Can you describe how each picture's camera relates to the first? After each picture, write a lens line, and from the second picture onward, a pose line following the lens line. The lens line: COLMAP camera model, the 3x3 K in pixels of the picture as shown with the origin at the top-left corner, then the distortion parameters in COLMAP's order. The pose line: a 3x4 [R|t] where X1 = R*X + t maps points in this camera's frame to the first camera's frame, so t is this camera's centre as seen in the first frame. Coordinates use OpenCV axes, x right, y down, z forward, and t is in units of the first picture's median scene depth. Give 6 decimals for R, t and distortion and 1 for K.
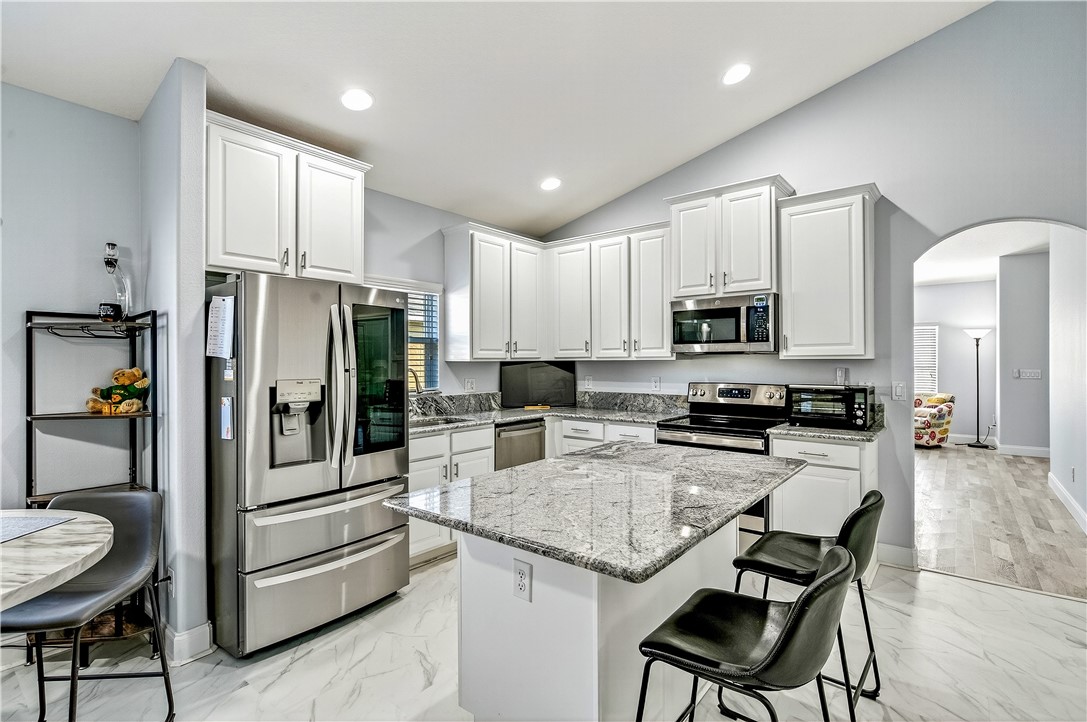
lens RADIAL K [[510.9, 0, 543.5], [0, 510.9, 361.0], [0, 0, 1]] dist [0.002919, -0.000348]
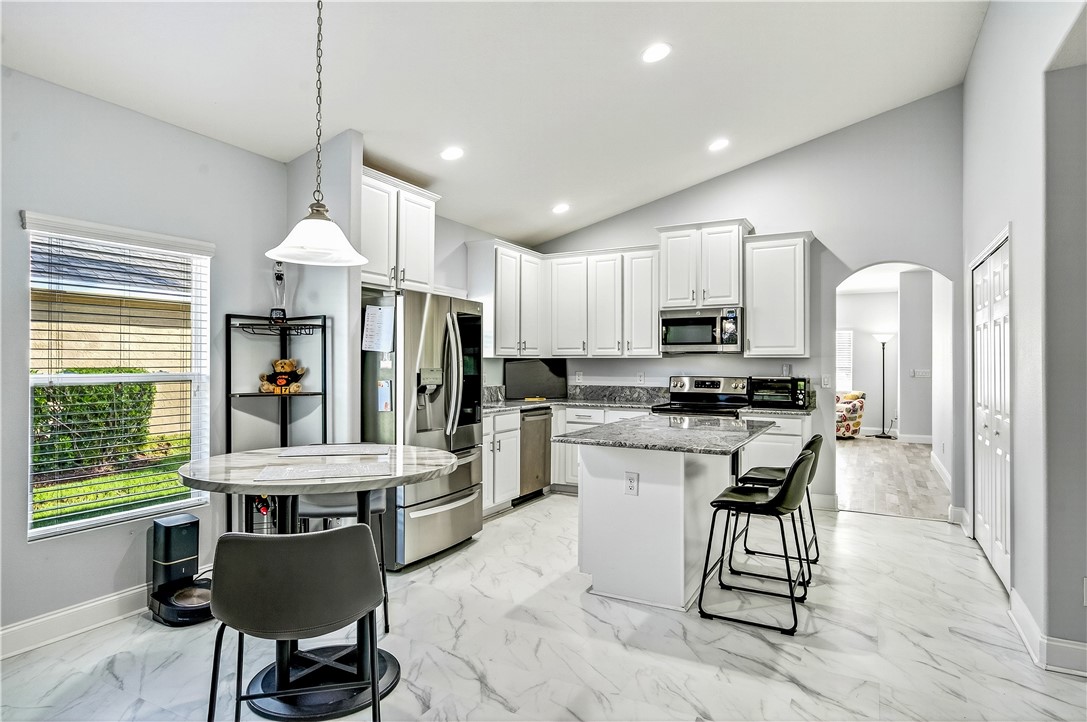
lens RADIAL K [[603.6, 0, 539.0], [0, 603.6, 360.0], [0, 0, 1]] dist [0.001900, -0.000438]
pose [[0.984342, 0.007654, 0.176100, -0.300028], [-0.006938, 0.999965, -0.004679, 0.012724], [-0.176130, 0.003384, 0.984361, -0.394101]]
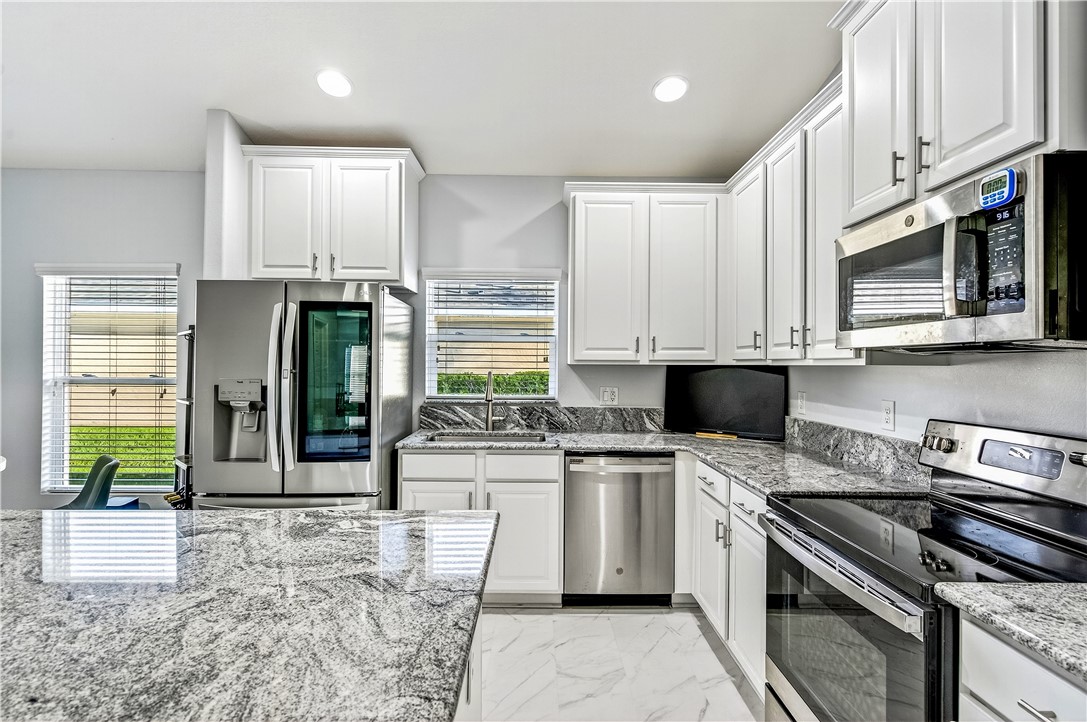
lens RADIAL K [[510.9, 0, 543.5], [0, 510.9, 361.0], [0, 0, 1]] dist [0.002919, -0.000348]
pose [[0.640026, 0.005148, -0.768336, 0.439143], [-0.010491, 0.999943, -0.002039, -0.002345], [0.768282, 0.009365, 0.640043, 0.507026]]
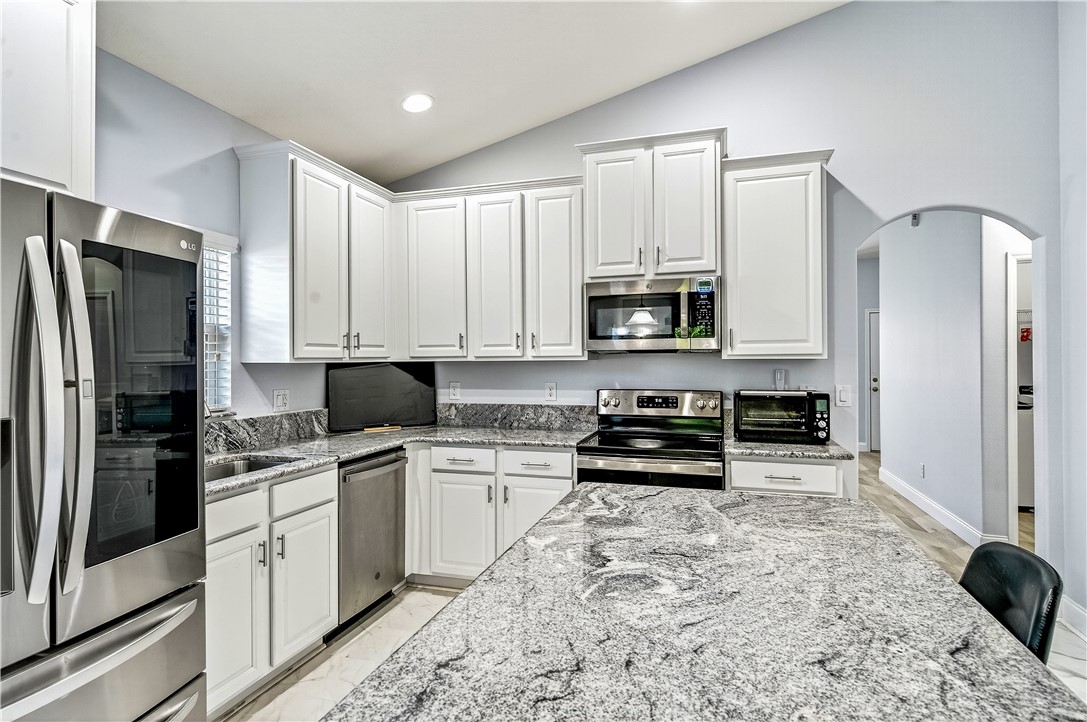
lens RADIAL K [[565.9, 0, 540.7], [0, 565.9, 358.2], [0, 0, 1]] dist [0.030728, -0.030057]
pose [[0.929465, 0.000063, 0.368911, -0.121619], [0.002252, 0.999980, -0.005845, -0.000348], [-0.368904, 0.006264, 0.929446, 0.251694]]
